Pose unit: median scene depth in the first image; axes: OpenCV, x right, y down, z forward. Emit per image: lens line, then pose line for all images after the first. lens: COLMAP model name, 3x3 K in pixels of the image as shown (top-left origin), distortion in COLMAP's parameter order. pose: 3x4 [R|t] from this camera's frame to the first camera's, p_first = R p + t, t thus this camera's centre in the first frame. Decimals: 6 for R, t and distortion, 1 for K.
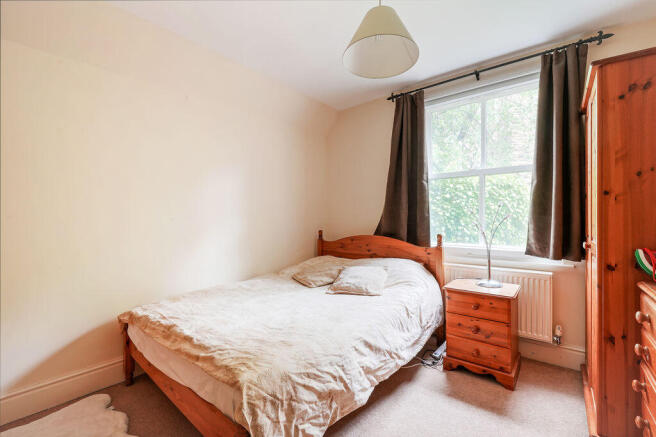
lens RADIAL K [[287.7, 0, 330.8], [0, 287.7, 219.8], [0, 0, 1]] dist [-0.007782, -0.004375]
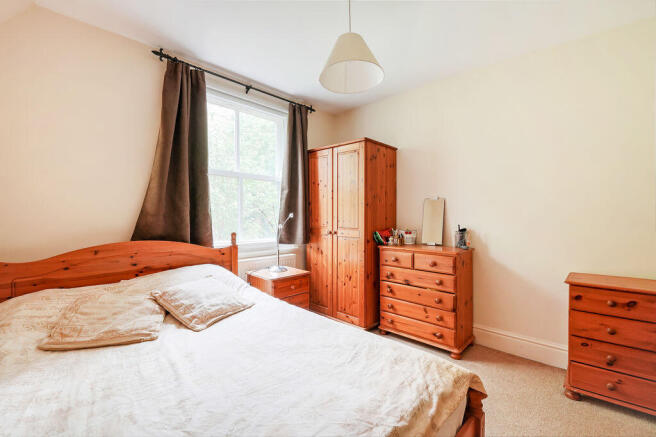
lens RADIAL K [[287.7, 0, 327.4], [0, 287.7, 216.8], [0, 0, 1]] dist [-0.007782, -0.004375]
pose [[0.076829, 0.002174, 0.997042, -0.639828], [0.001633, 0.999996, -0.002306, -0.000101], [-0.997043, 0.001806, 0.076825, 0.660590]]
